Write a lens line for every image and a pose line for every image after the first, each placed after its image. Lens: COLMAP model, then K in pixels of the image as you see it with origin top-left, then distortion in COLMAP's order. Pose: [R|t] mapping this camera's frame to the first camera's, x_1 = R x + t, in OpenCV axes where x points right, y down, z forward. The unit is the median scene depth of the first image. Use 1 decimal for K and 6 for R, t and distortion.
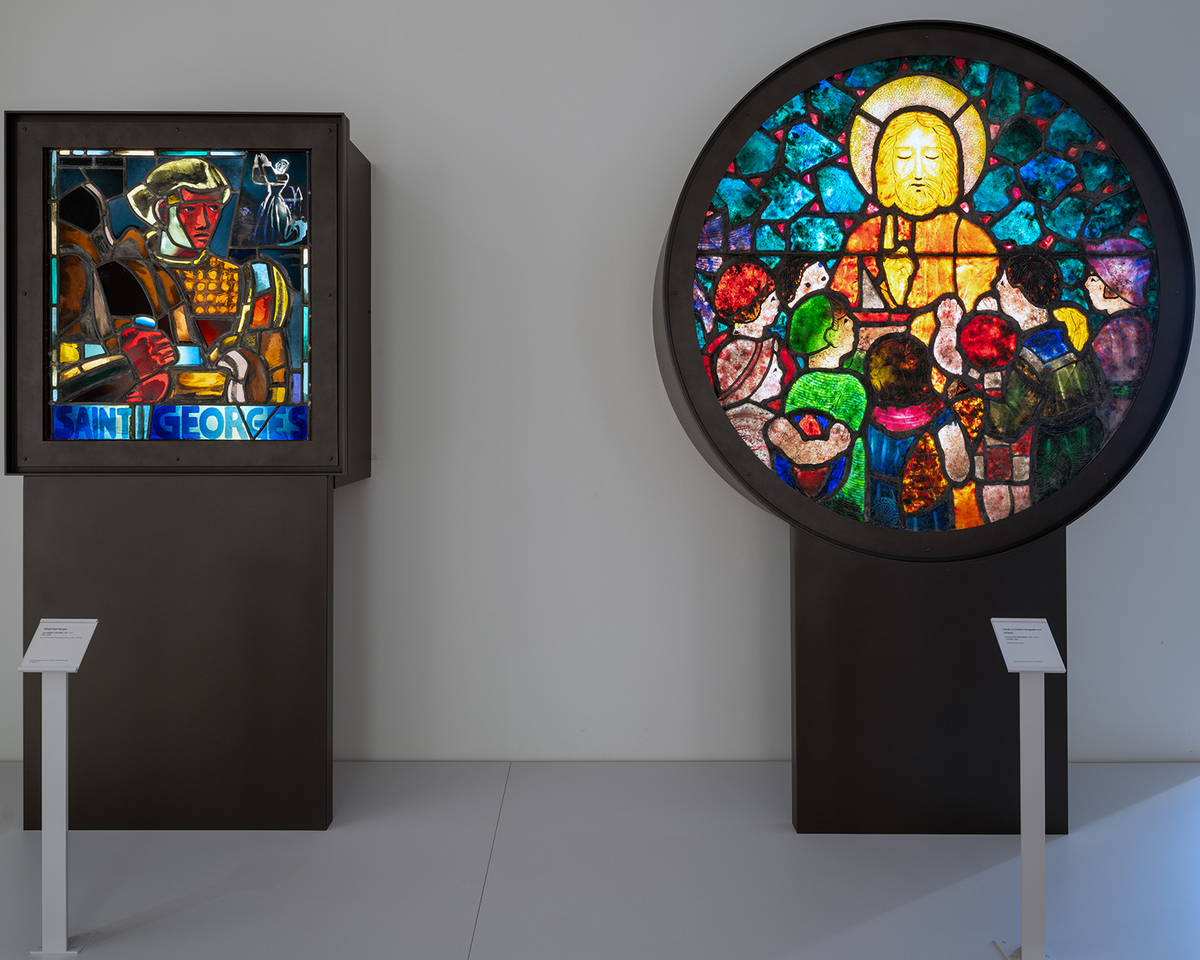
lens RADIAL K [[894.2, 0, 599.5], [0, 894.2, 505.3], [0, 0, 1]] dist [0.010625, 0.005431]
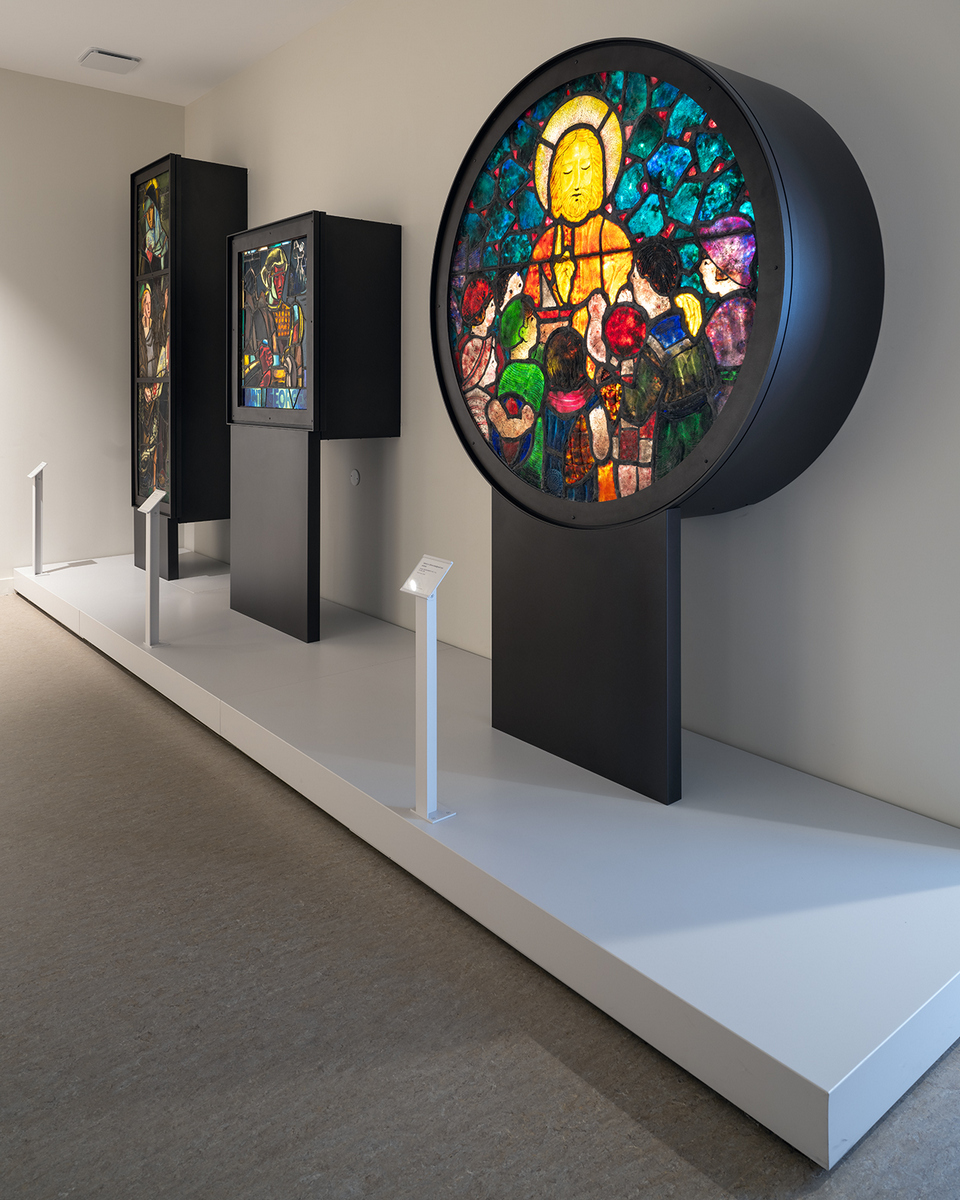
lens RADIAL K [[894.2, 0, 480.0], [0, 894.2, 600.0], [0, 0, 1]] dist [0.010625, 0.005431]
pose [[0.621966, 0.181133, -0.761807, 1.226419], [-0.122657, 0.983405, 0.133680, 0.015706], [0.773378, 0.010296, 0.633861, 0.176358]]
